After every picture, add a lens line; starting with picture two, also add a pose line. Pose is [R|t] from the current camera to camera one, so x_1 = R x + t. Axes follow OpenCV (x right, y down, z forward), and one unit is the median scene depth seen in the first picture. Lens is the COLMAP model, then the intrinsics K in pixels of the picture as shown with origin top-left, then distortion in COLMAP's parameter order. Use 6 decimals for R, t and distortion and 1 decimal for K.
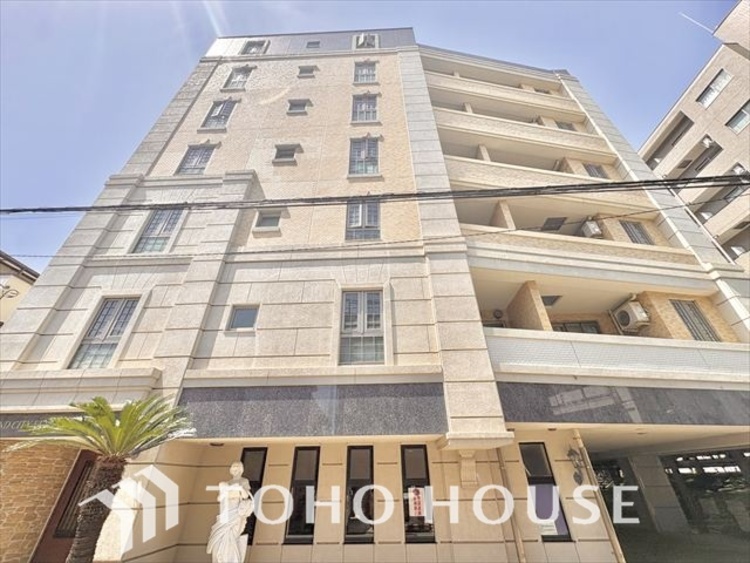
lens RADIAL K [[297.8, 0, 375.5], [0, 297.8, 282.1], [0, 0, 1]] dist [-0.000215, 0.000163]
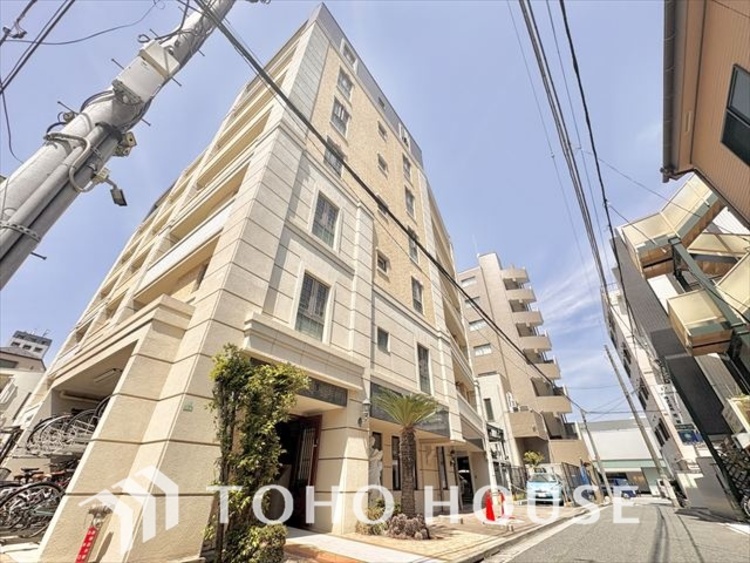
lens RADIAL K [[297.8, 0, 372.5], [0, 297.8, 283.7], [0, 0, 1]] dist [-0.000215, 0.000163]
pose [[0.571987, 0.473774, 0.669604, -1.487867], [-0.468889, 0.858657, -0.207005, 0.200538], [-0.673034, -0.195566, 0.713288, 0.056625]]
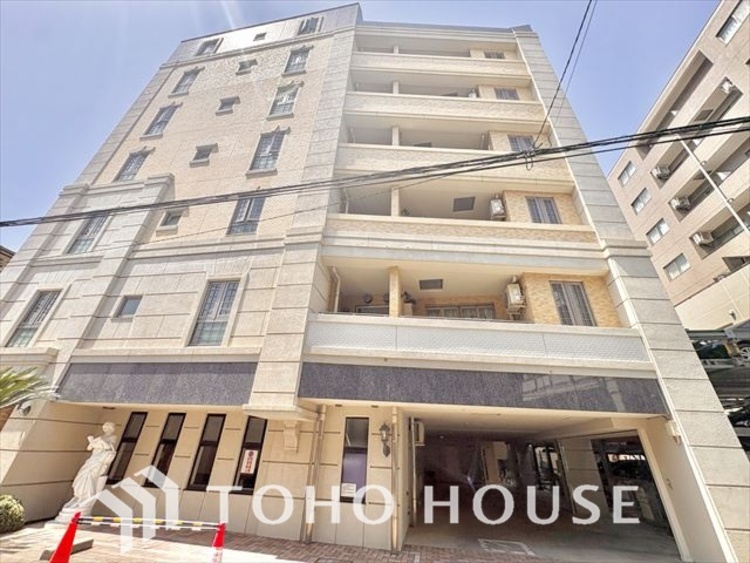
lens RADIAL K [[297.8, 0, 374.9], [0, 297.8, 281.5], [0, 0, 1]] dist [-0.000215, 0.000163]
pose [[0.989193, -0.023059, -0.144797, 0.674999], [0.032892, 0.997285, 0.065886, -0.025118], [0.142884, -0.069936, 0.987265, -0.030700]]
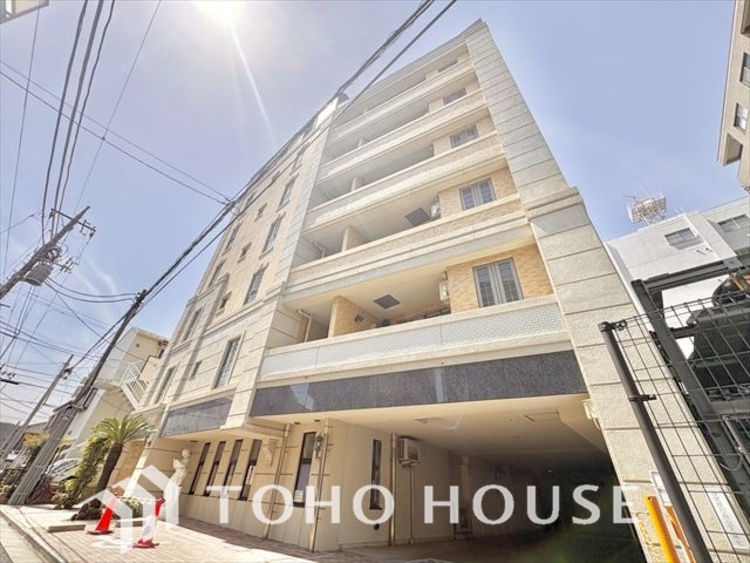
lens RADIAL K [[297.8, 0, 376.0], [0, 297.8, 281.0], [0, 0, 1]] dist [-0.000215, 0.000163]
pose [[0.788984, -0.313583, -0.528365, 1.442275], [0.285799, 0.948562, -0.136198, 0.161020], [0.543896, -0.043548, 0.838022, 0.105786]]
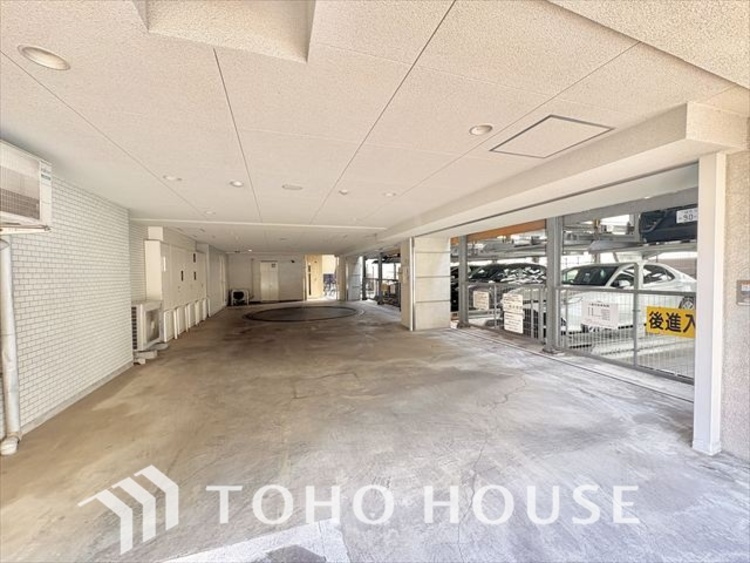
lens RADIAL K [[297.8, 0, 373.4], [0, 297.8, 279.0], [0, 0, 1]] dist [-0.000215, 0.000163]
pose [[0.935306, -0.016861, 0.353439, 0.892922], [-0.187329, 0.823804, 0.535028, 0.534535], [-0.300185, -0.566624, 0.767350, 0.790196]]
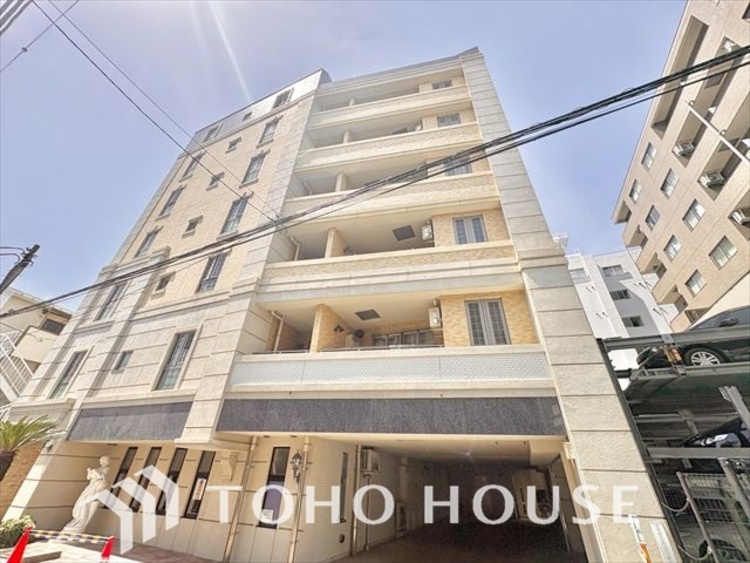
lens RADIAL K [[297.8, 0, 375.5], [0, 297.8, 281.0], [0, 0, 1]] dist [-0.000215, 0.000163]
pose [[0.933499, -0.159342, -0.321232, 1.226911], [0.158666, 0.986922, -0.028466, -0.029207], [0.321567, -0.024396, 0.946573, -0.005962]]
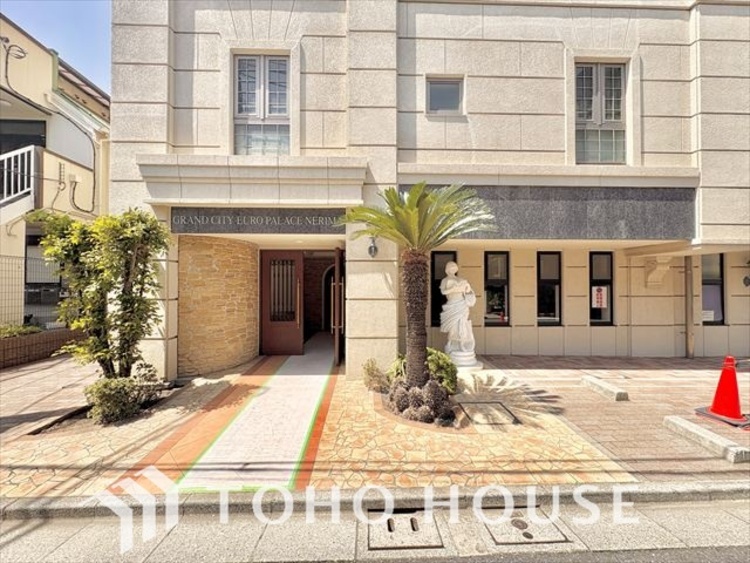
lens RADIAL K [[297.8, 0, 376.3], [0, 297.8, 282.5], [0, 0, 1]] dist [-0.000215, 0.000163]
pose [[0.997797, 0.013004, 0.065055, -0.625786], [-0.046252, 0.839338, 0.541639, 0.111012], [-0.047560, -0.543455, 0.838090, 0.120861]]
